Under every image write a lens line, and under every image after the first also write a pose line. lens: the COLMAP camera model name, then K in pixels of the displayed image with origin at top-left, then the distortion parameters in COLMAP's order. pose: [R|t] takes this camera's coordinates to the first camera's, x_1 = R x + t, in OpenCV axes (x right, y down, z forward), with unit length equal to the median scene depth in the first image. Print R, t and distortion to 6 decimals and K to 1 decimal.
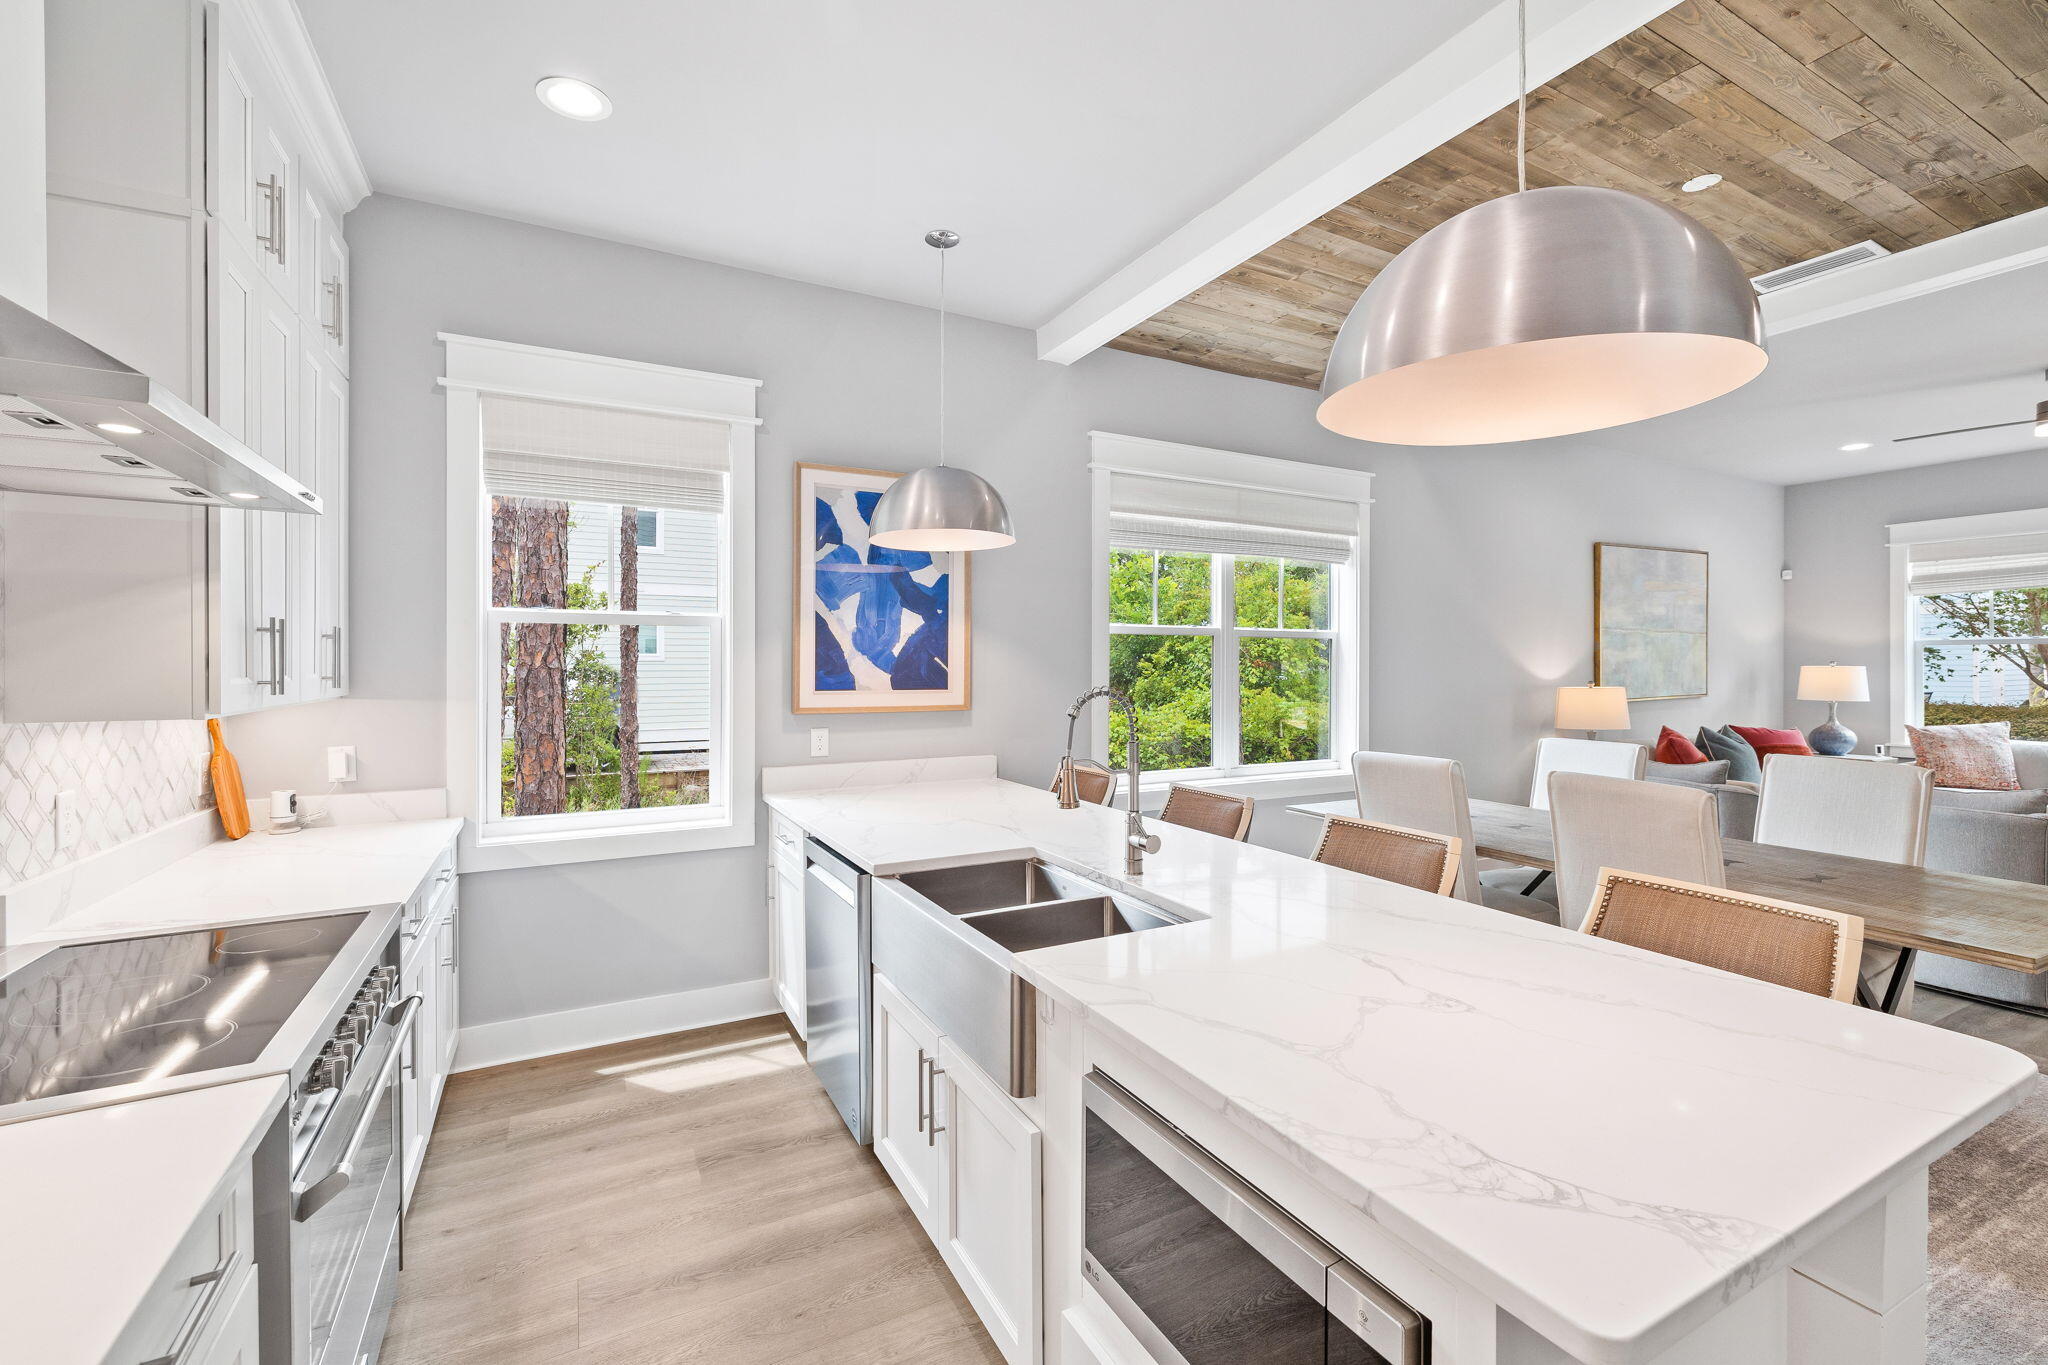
lens RADIAL K [[862.6, 0, 1024.0], [0, 862.6, 682.5], [0, 0, 1]] dist [0.001282, 0.000288]
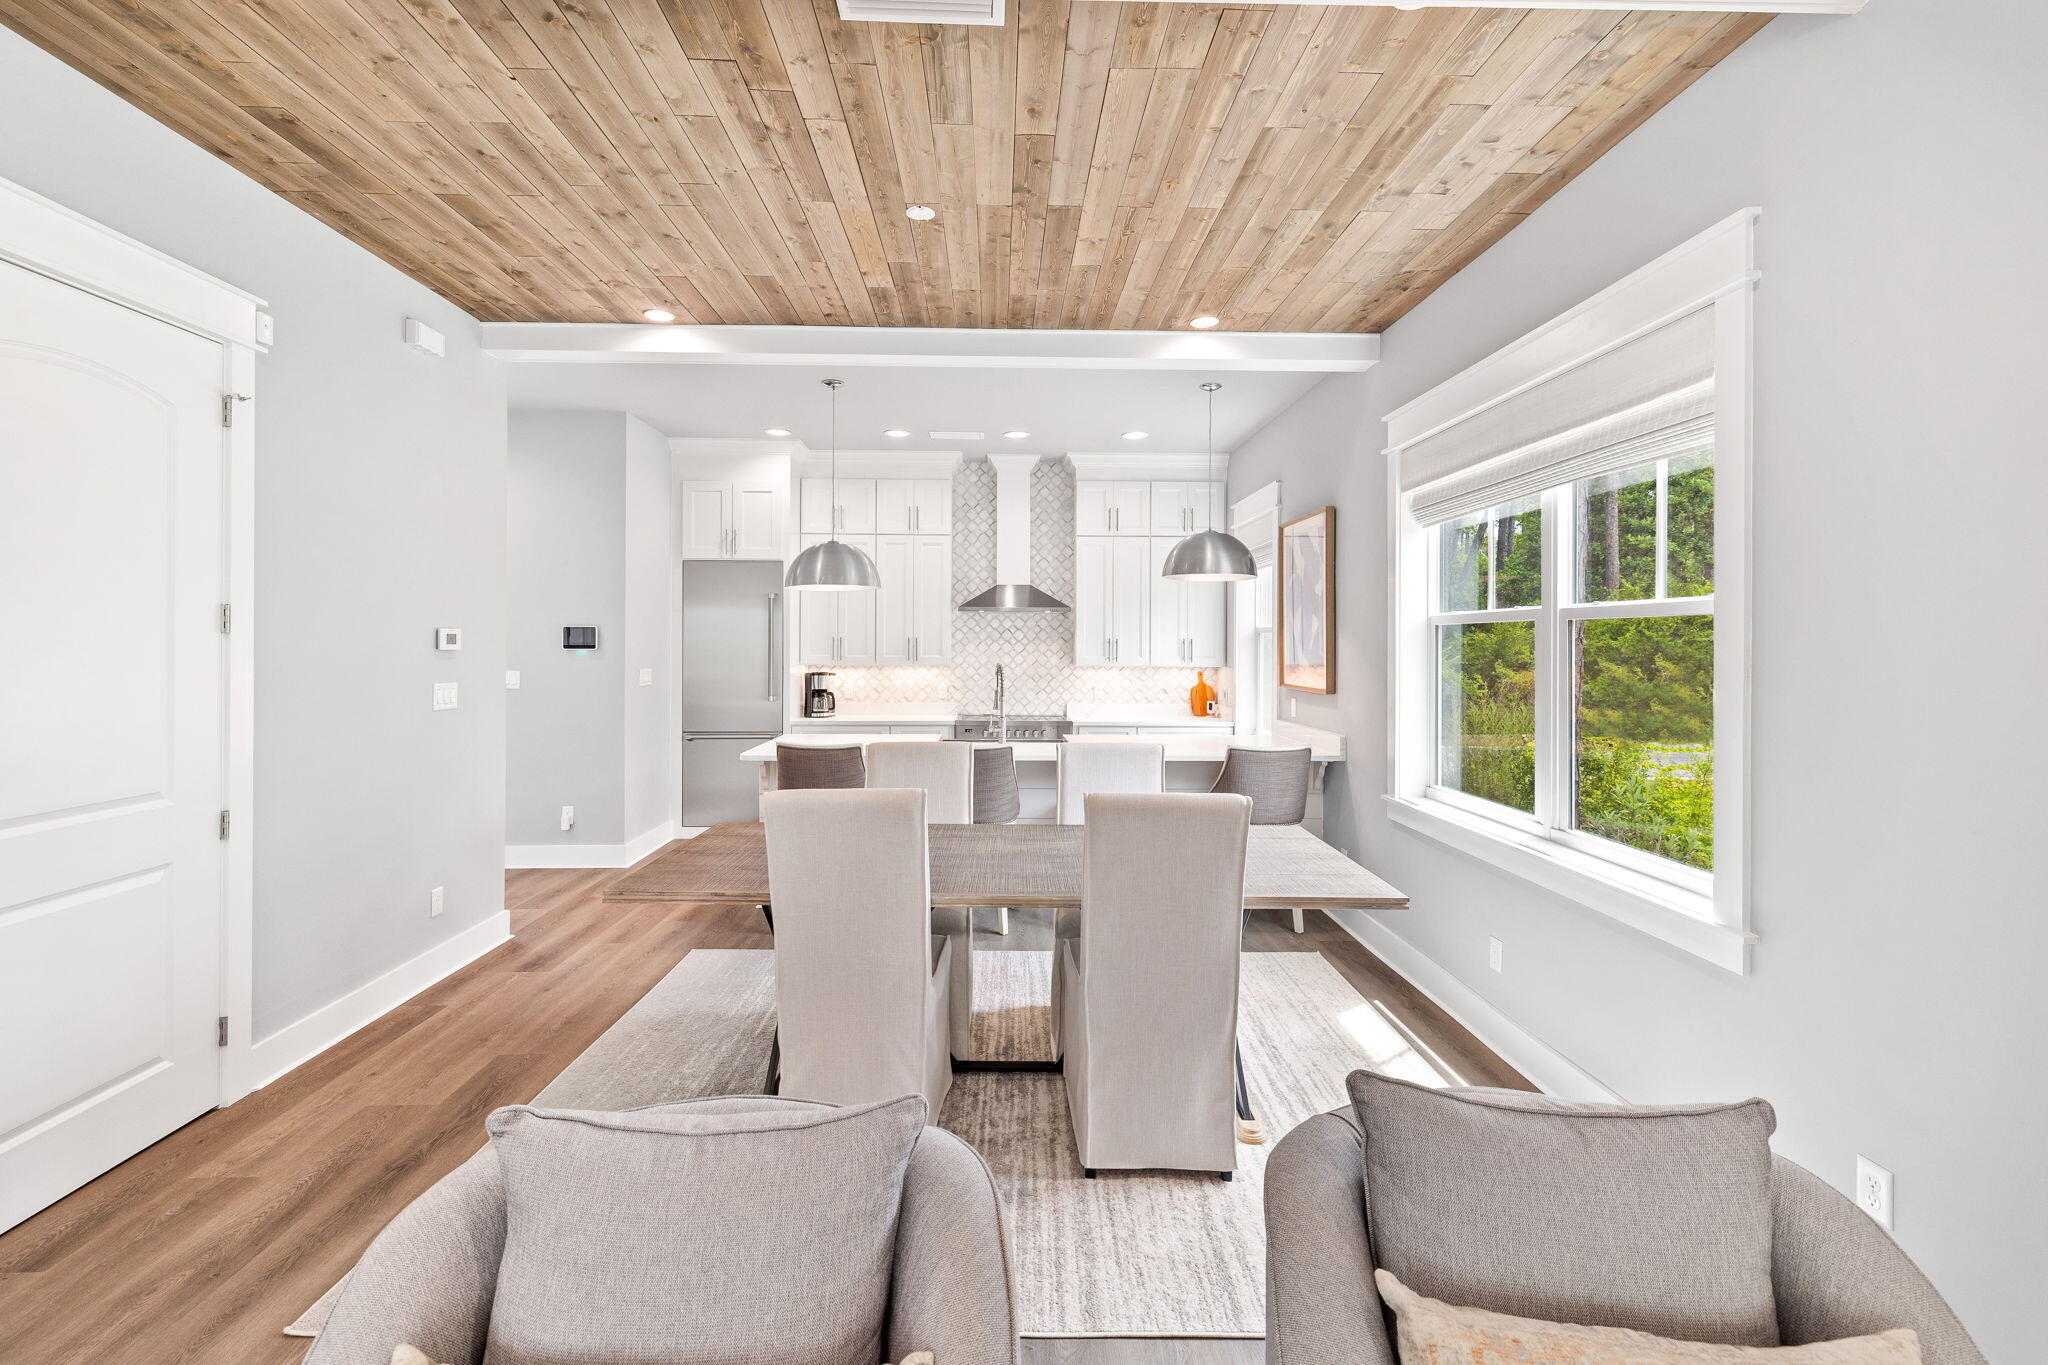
lens RADIAL K [[880.4, 0, 1016.5], [0, 880.4, 637.0], [0, 0, 1]] dist [-0.001270, -0.000036]
pose [[-0.450070, -0.006109, -0.892972, 1.661992], [-0.022623, 0.999734, 0.004563, -0.058337], [0.892706, 0.022256, -0.450089, 1.570899]]
